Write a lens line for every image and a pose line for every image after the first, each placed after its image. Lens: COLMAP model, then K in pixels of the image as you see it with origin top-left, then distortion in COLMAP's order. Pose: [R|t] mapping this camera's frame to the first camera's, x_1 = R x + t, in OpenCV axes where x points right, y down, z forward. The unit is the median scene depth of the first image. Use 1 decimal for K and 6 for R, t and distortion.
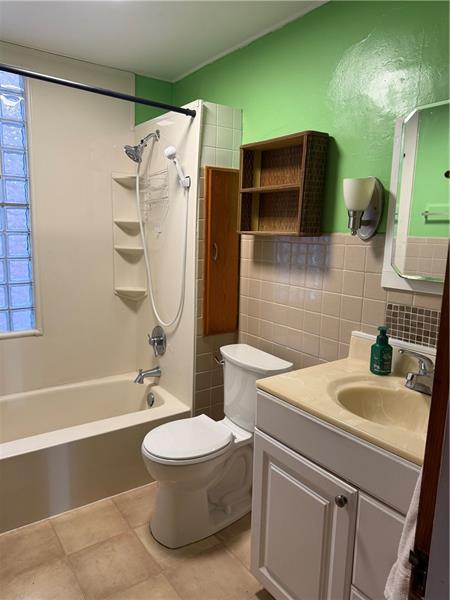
lens RADIAL K [[422.8, 0, 226.5], [0, 422.8, 298.0], [0, 0, 1]] dist [0.063112, -0.069235]
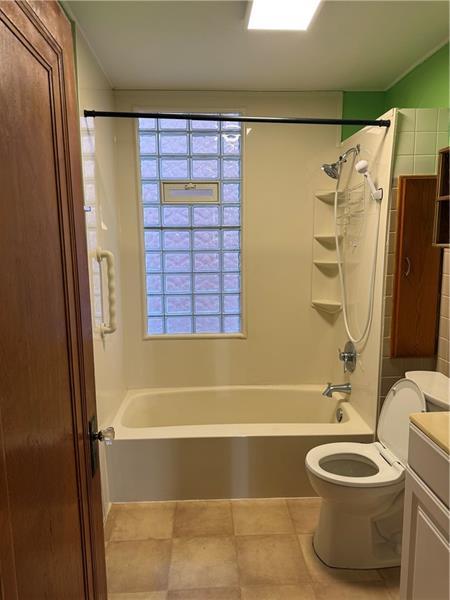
lens RADIAL K [[422.8, 0, 219.4], [0, 422.8, 299.0], [0, 0, 1]] dist [0.063112, -0.069235]
pose [[0.841391, 0.046180, -0.538450, 0.126172], [-0.058152, 0.998294, -0.005251, -0.010843], [0.537289, 0.035730, 0.842641, 0.002494]]
